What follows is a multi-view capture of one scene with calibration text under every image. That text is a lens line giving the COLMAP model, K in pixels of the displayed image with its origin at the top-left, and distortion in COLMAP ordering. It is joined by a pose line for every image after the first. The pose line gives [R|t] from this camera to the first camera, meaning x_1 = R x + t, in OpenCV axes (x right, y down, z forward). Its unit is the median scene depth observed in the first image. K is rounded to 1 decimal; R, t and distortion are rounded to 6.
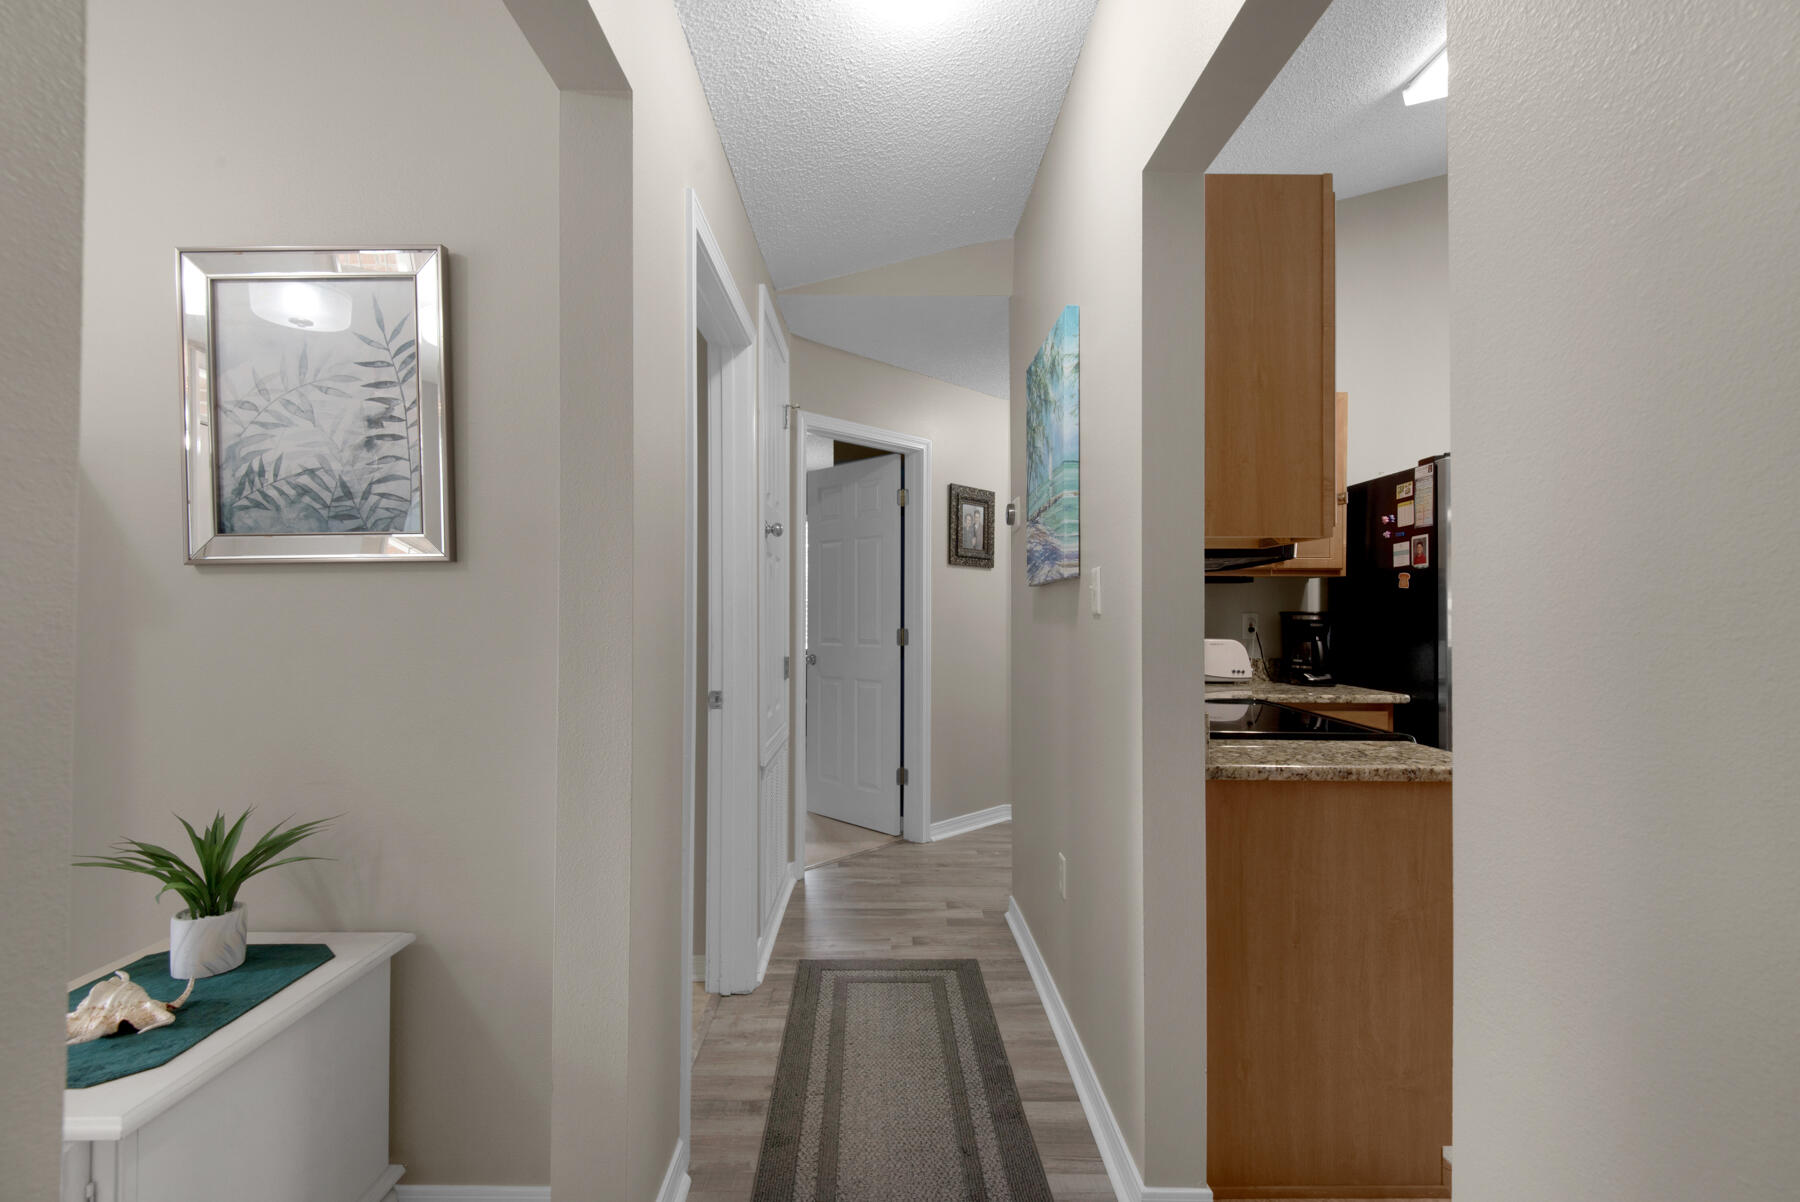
lens RADIAL K [[796.3, 0, 886.9], [0, 796.3, 609.3], [0, 0, 1]] dist [-0.000984, -0.000236]
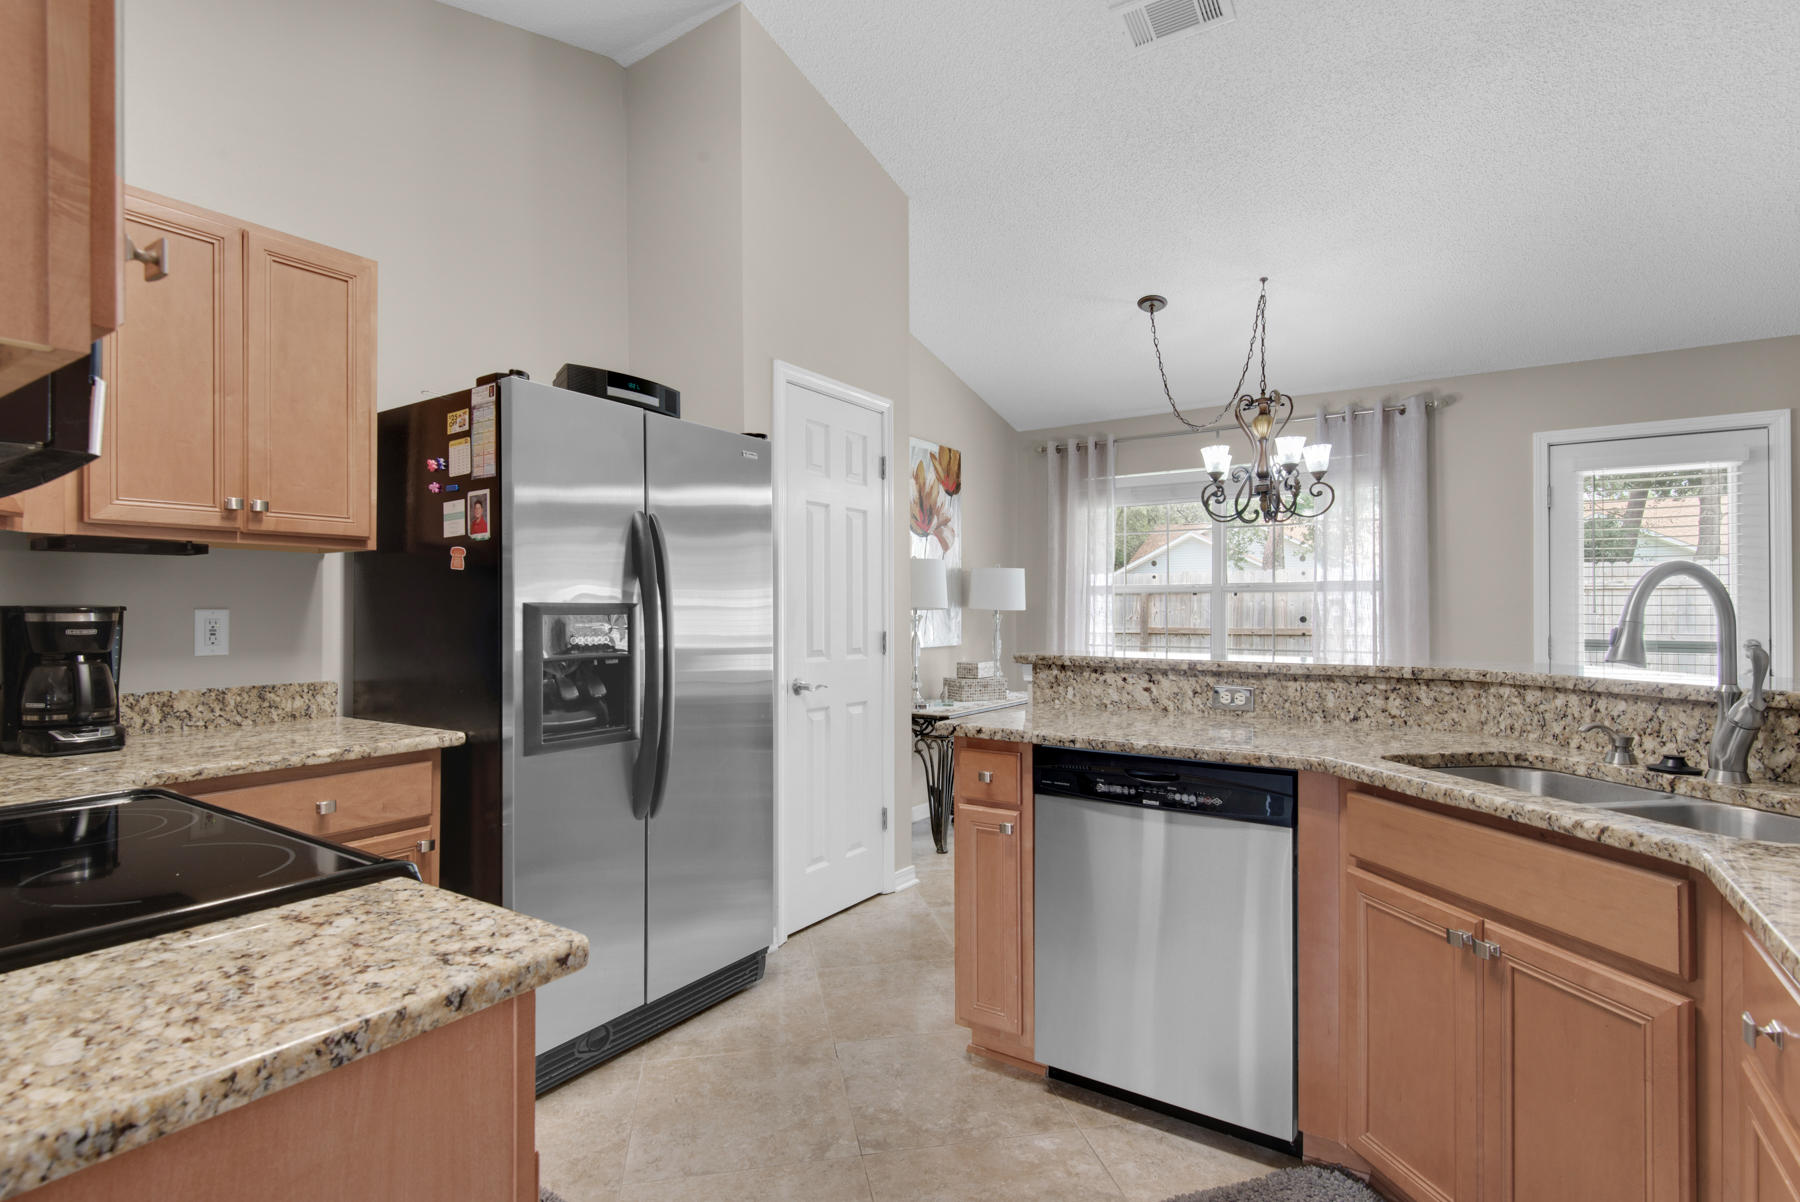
lens RADIAL K [[852.9, 0, 902.8], [0, 852.9, 611.1], [0, 0, 1]] dist [0.032990, -0.024584]
pose [[0.537154, -0.002757, 0.843480, 0.250682], [-0.001861, 0.999988, 0.004454, 0.004053], [-0.843482, -0.003963, 0.537143, 0.310037]]
